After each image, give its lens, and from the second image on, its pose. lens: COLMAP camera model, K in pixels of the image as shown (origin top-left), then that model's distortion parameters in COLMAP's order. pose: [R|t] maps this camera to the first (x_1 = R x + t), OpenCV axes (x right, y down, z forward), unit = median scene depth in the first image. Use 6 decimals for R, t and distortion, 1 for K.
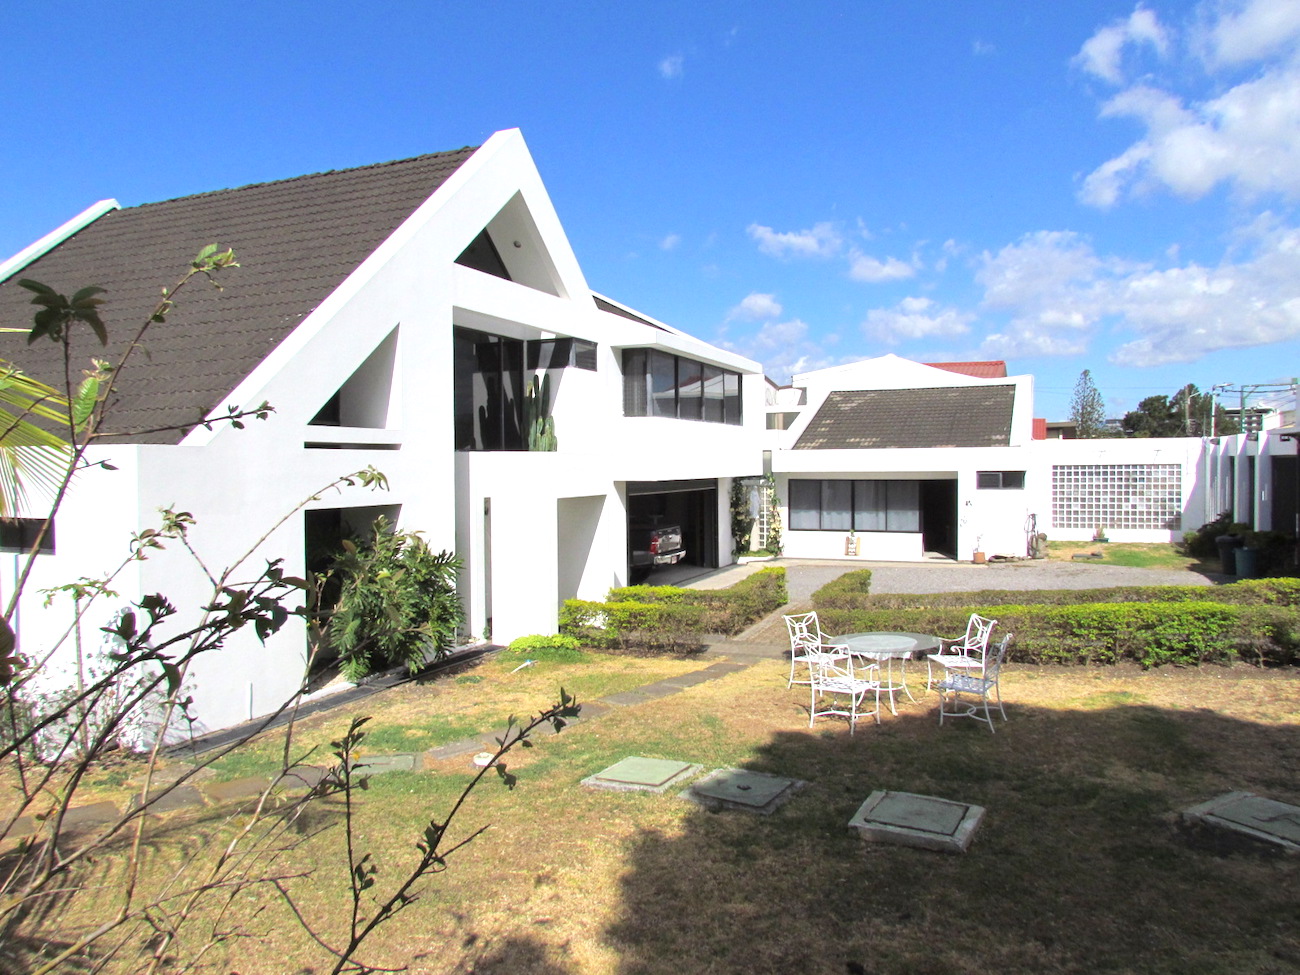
lens RADIAL K [[913.5, 0, 650.0], [0, 913.5, 487.5], [0, 0, 1]] dist [-0.009651, -0.000925]
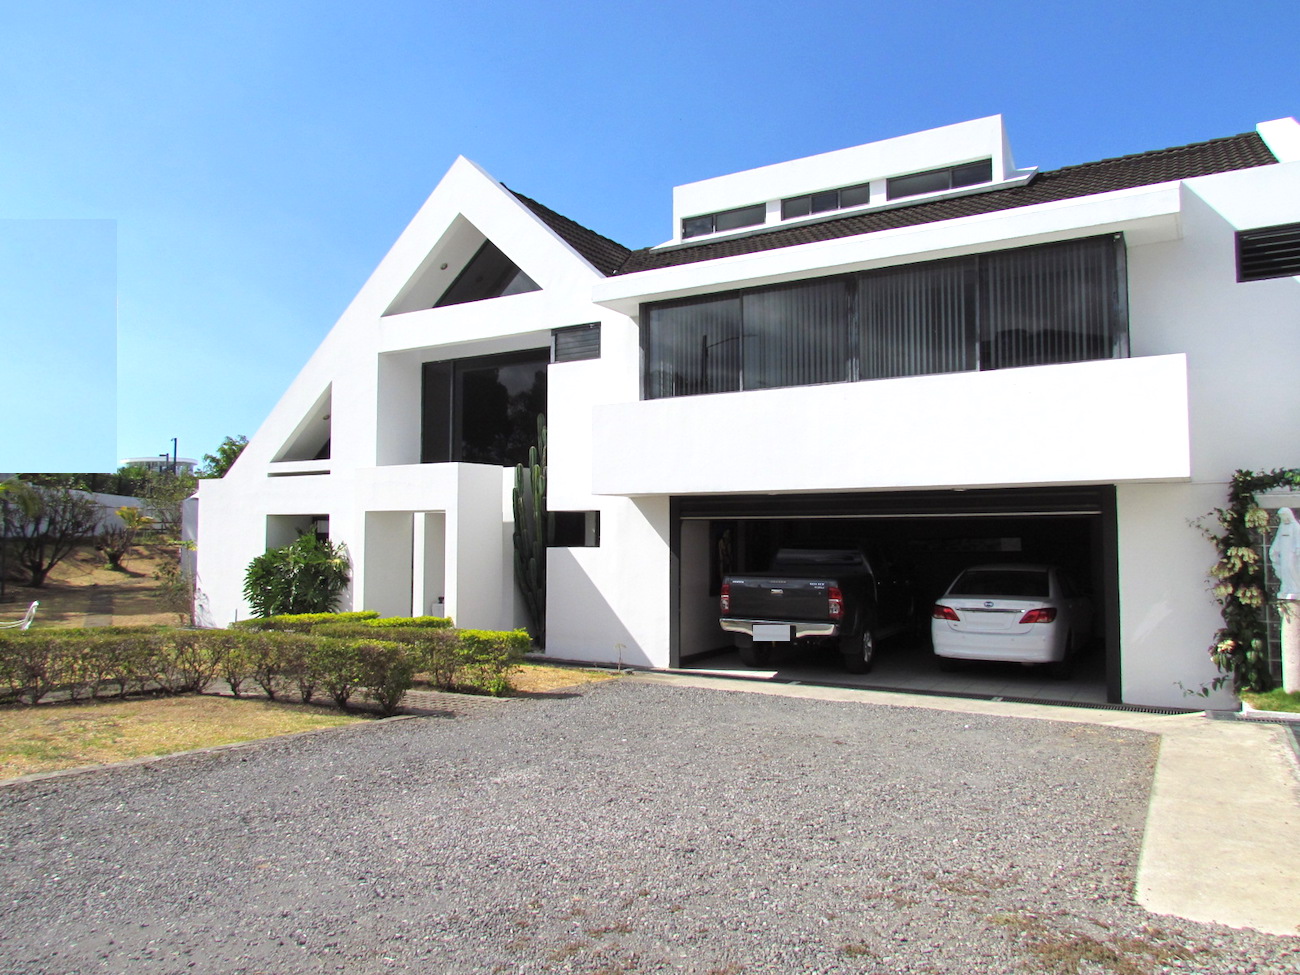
lens RADIAL K [[913.5, 0, 650.0], [0, 913.5, 487.5], [0, 0, 1]] dist [-0.009651, -0.000925]
pose [[-0.127935, -0.055335, -0.990238, 0.686006], [-0.027010, 0.998266, -0.052294, 0.023194], [0.991415, 0.020057, -0.129208, 1.123178]]
